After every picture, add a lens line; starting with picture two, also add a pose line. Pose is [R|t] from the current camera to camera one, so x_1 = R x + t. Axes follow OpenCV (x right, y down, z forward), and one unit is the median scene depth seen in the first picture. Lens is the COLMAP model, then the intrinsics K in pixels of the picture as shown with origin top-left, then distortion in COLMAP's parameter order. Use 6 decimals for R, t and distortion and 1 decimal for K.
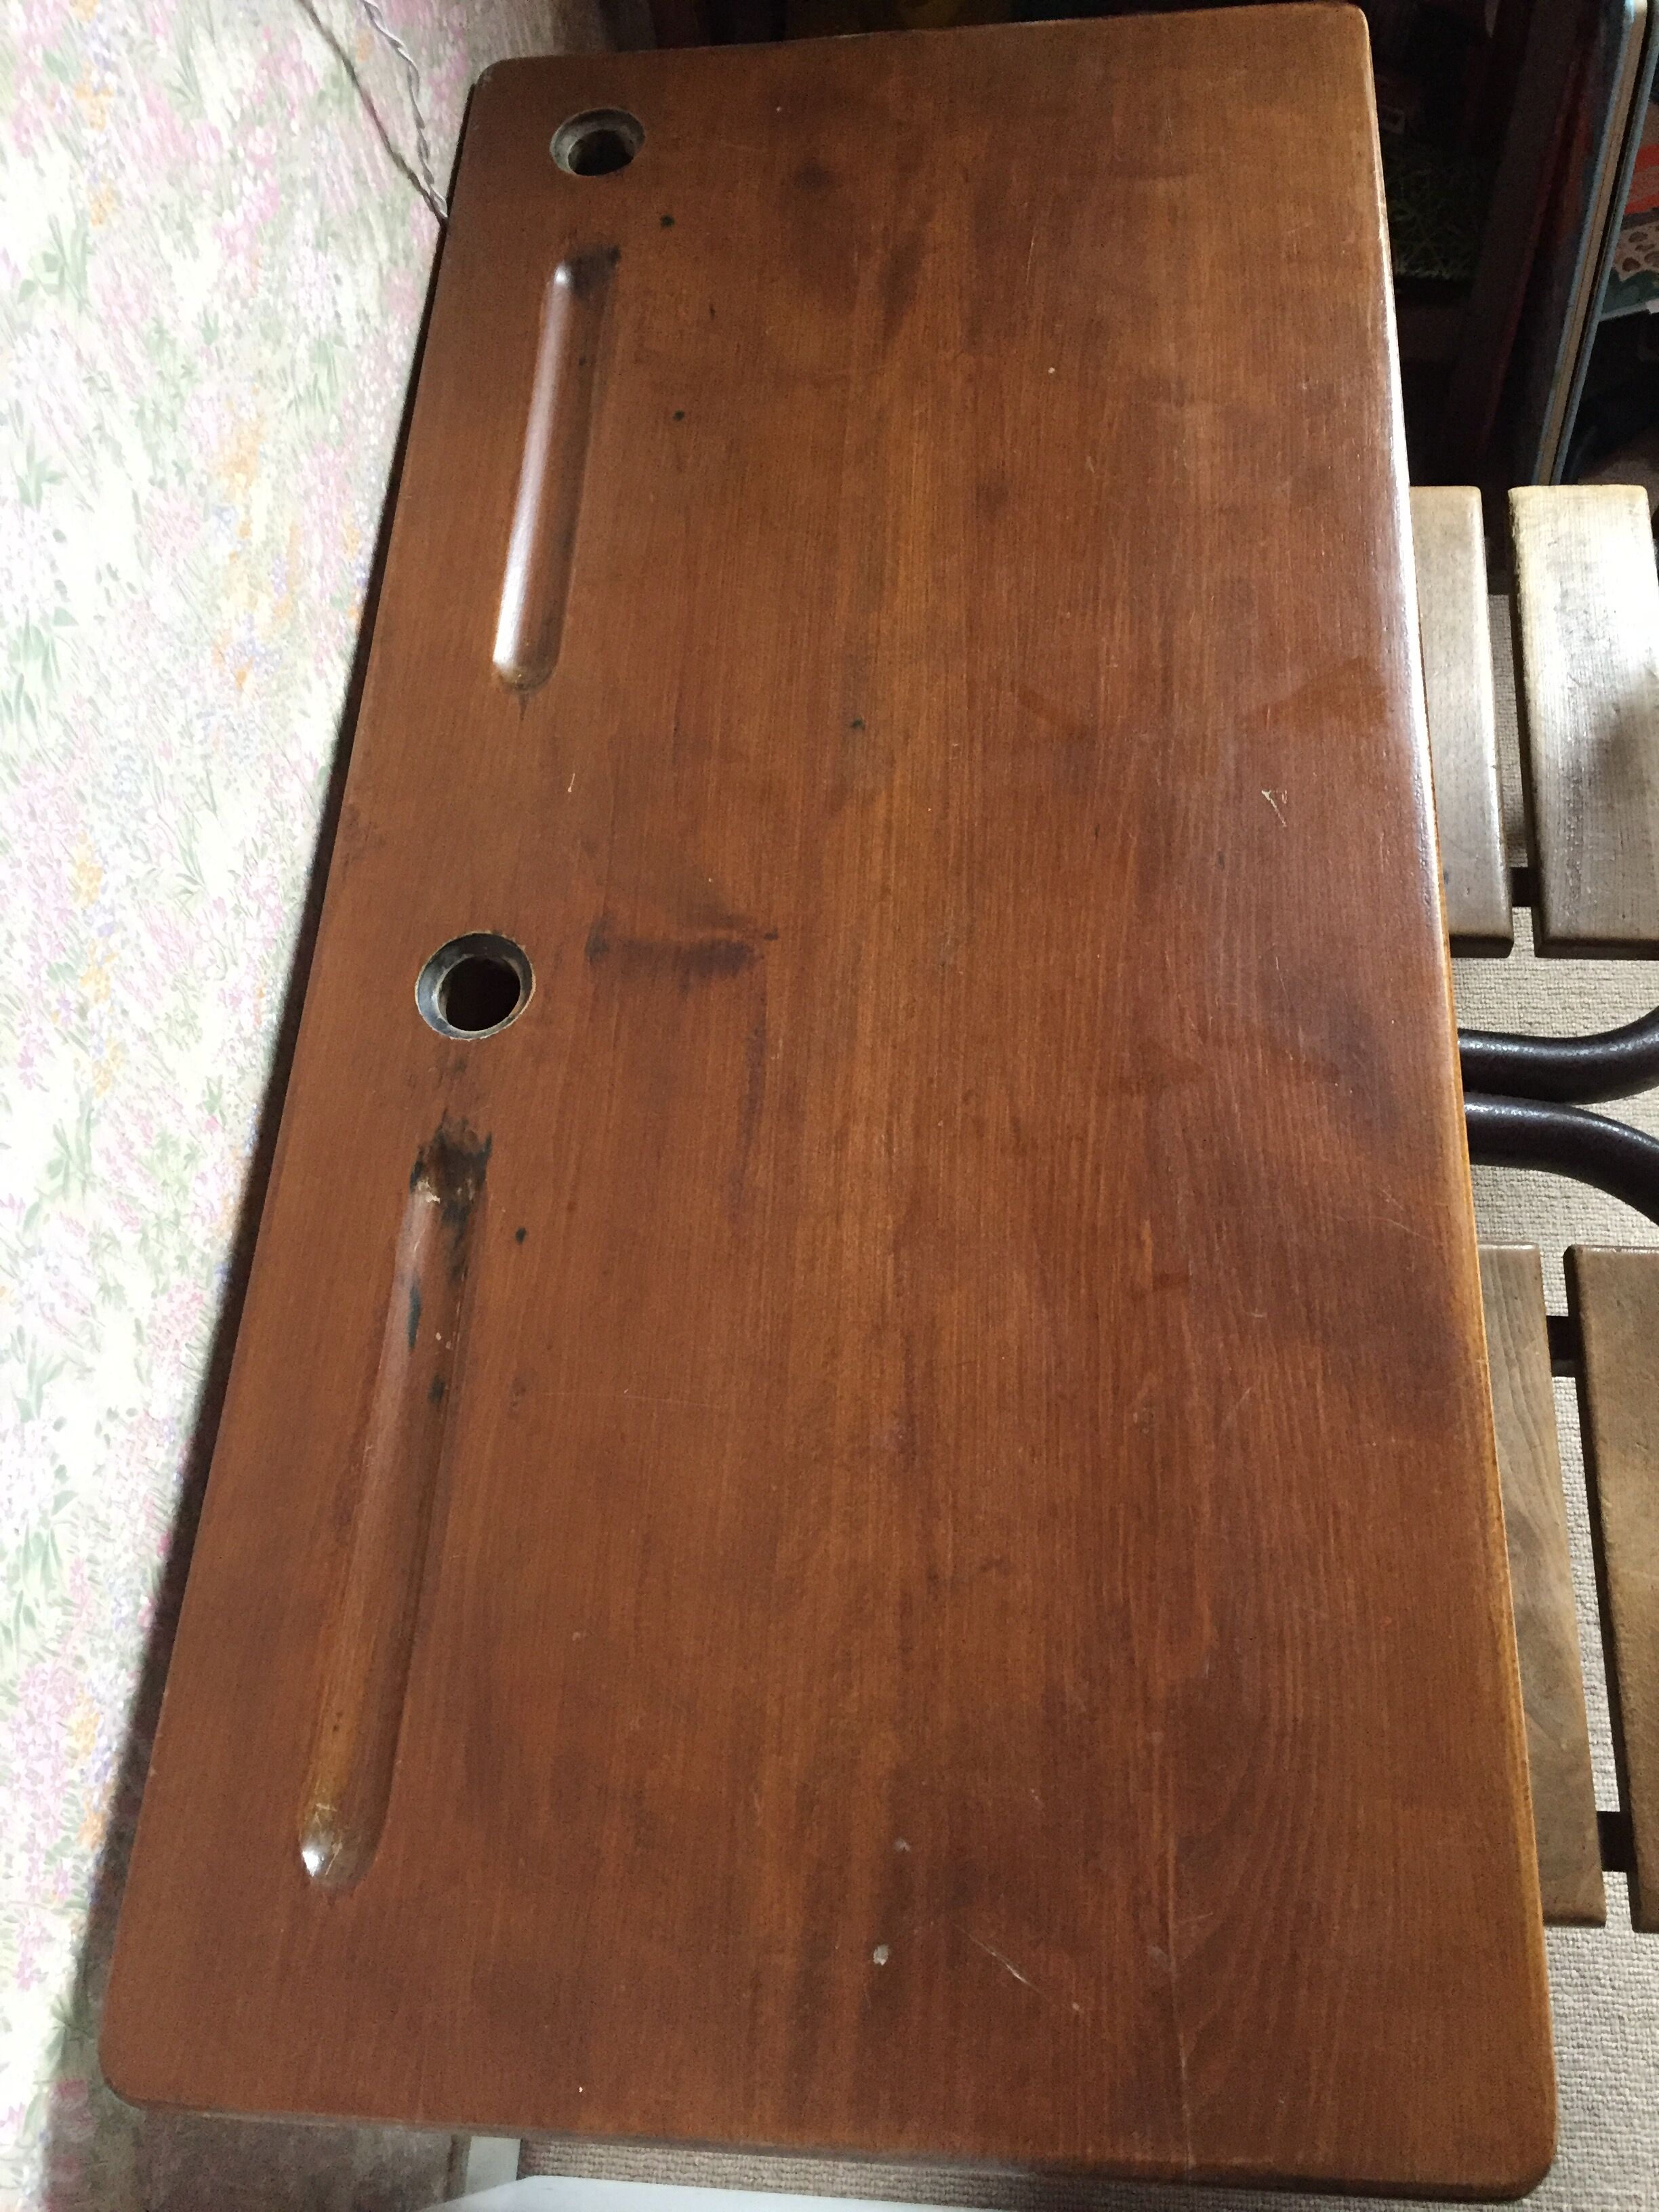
lens RADIAL K [[1917.8, 0, 841.9], [0, 1917.8, 1104.5], [0, 0, 1]] dist [0.079748, -0.136521]
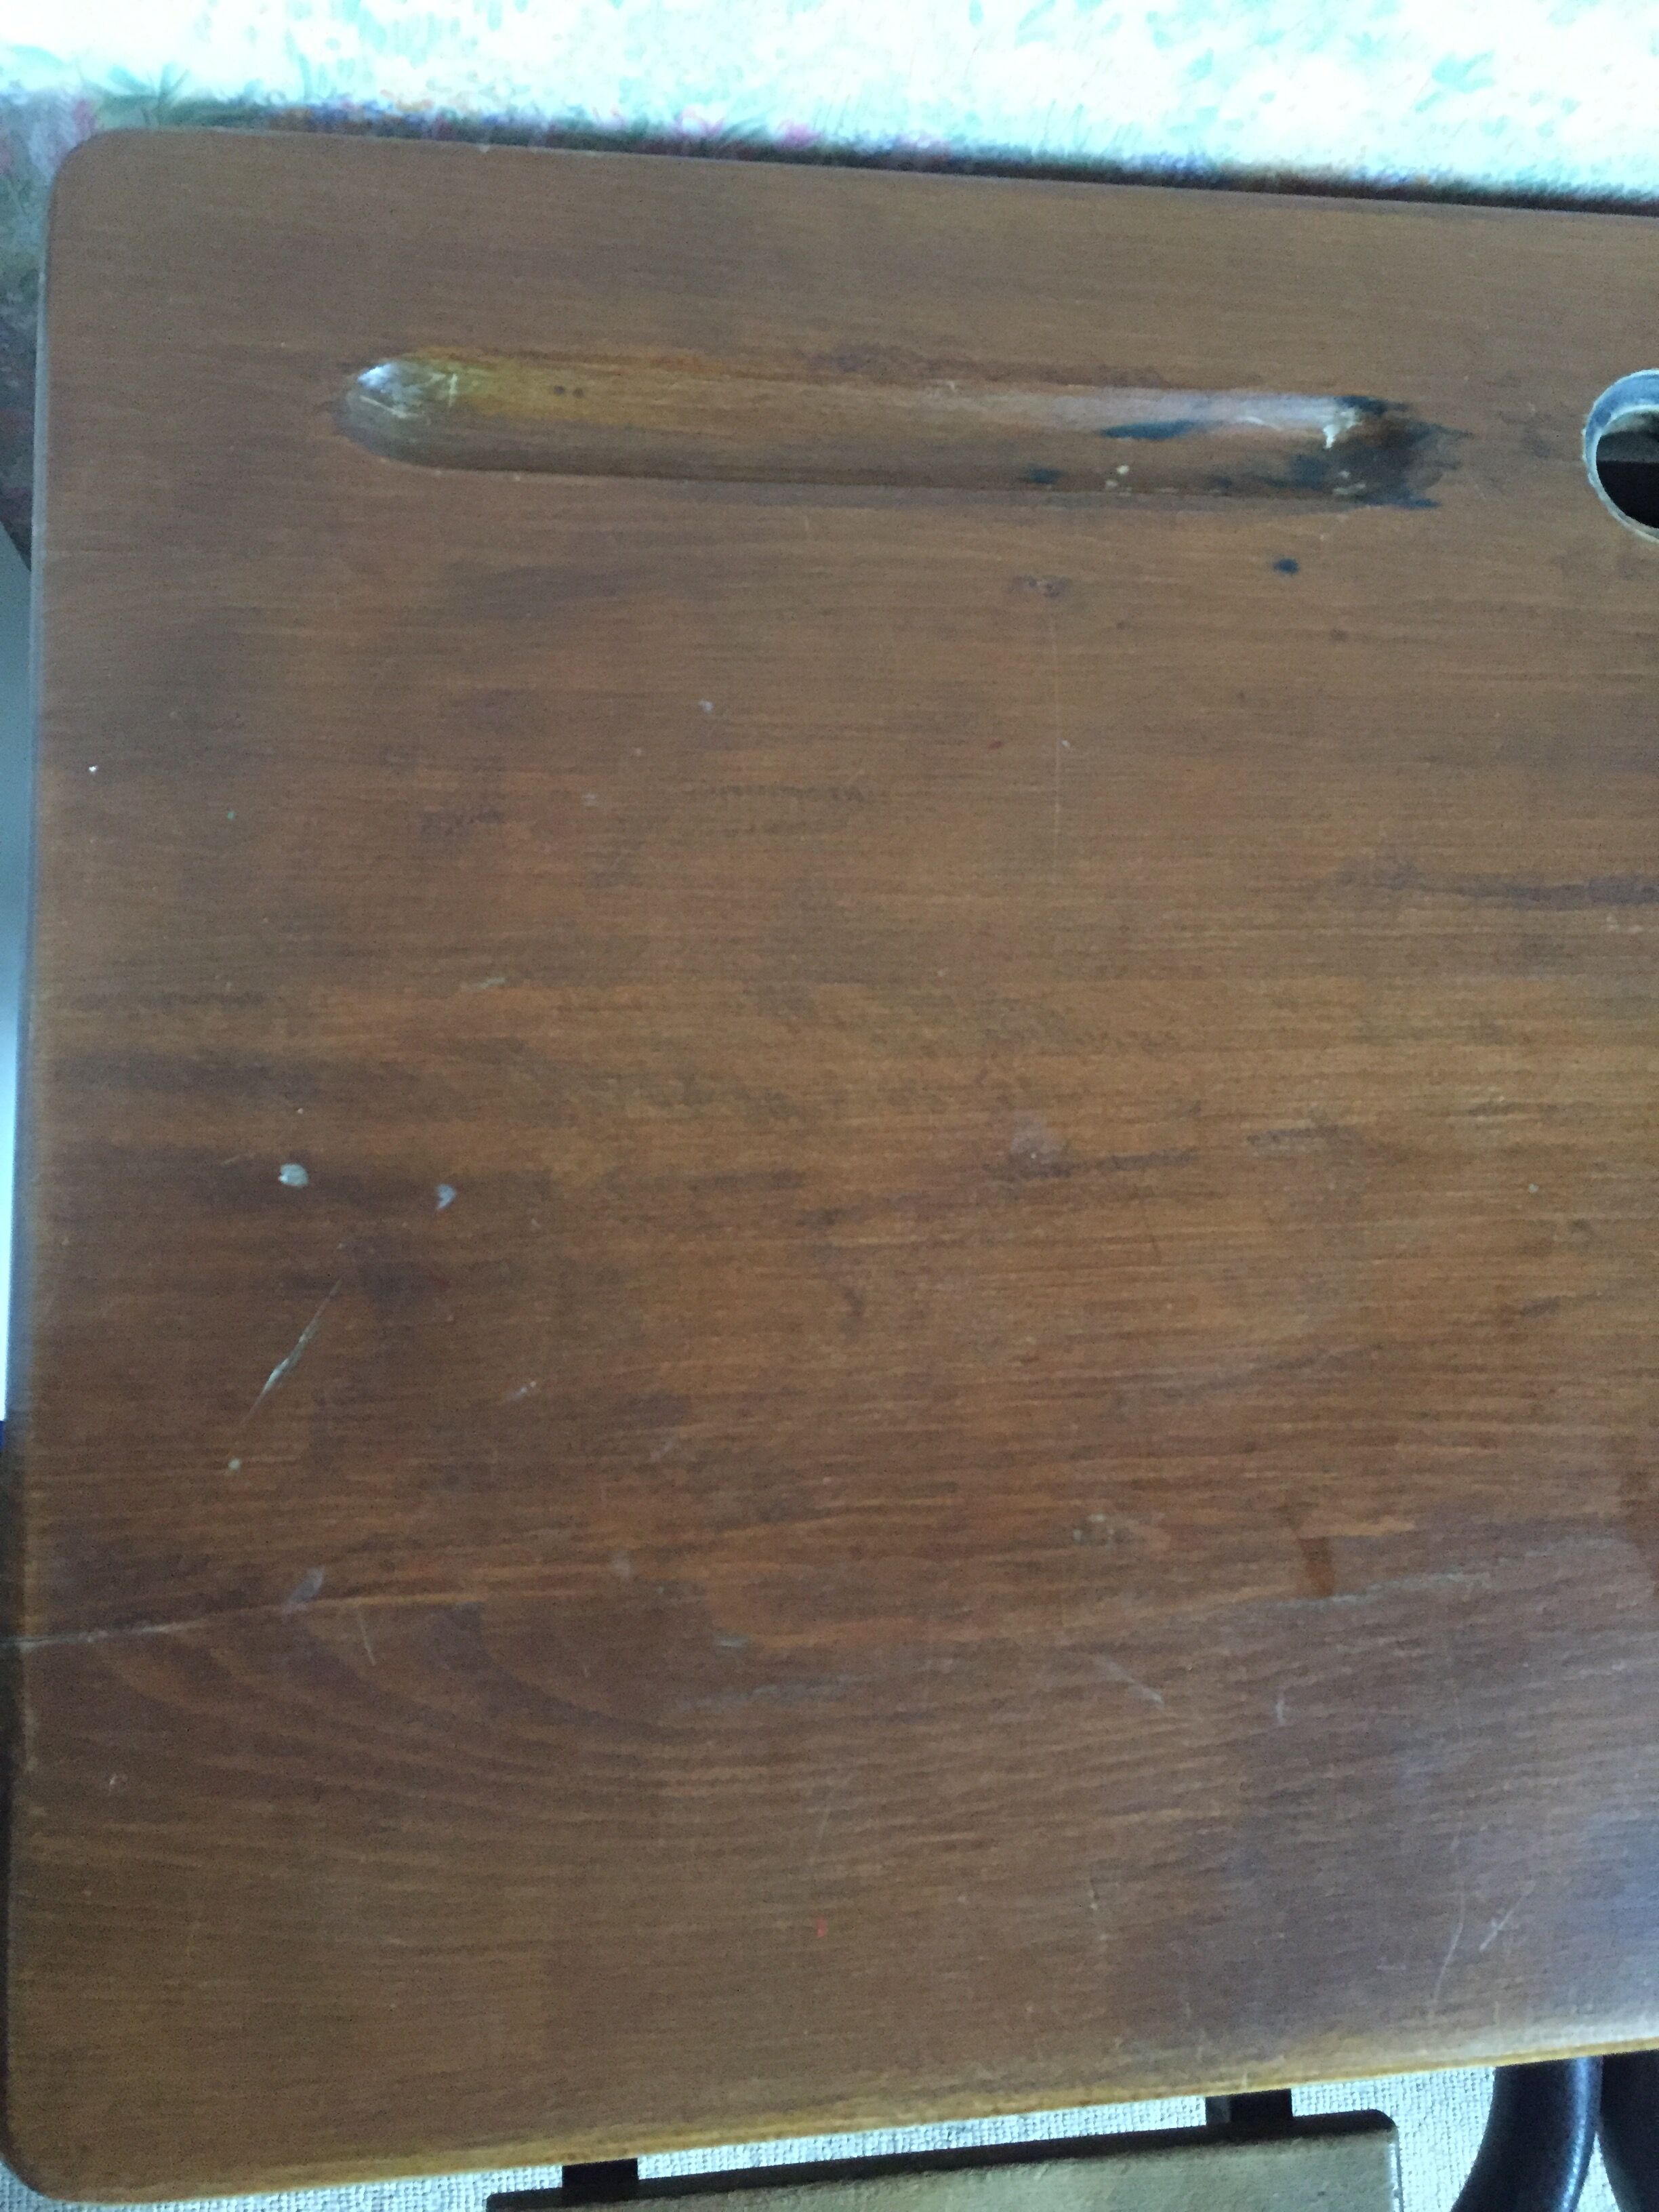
lens RADIAL K [[1917.8, 0, 839.3], [0, 1917.8, 1100.1], [0, 0, 1]] dist [0.079748, -0.136521]
pose [[0.082071, 0.994483, -0.065331, 0.047651], [-0.959042, 0.096638, 0.266270, 0.059096], [0.271114, 0.040802, 0.961682, 0.343713]]
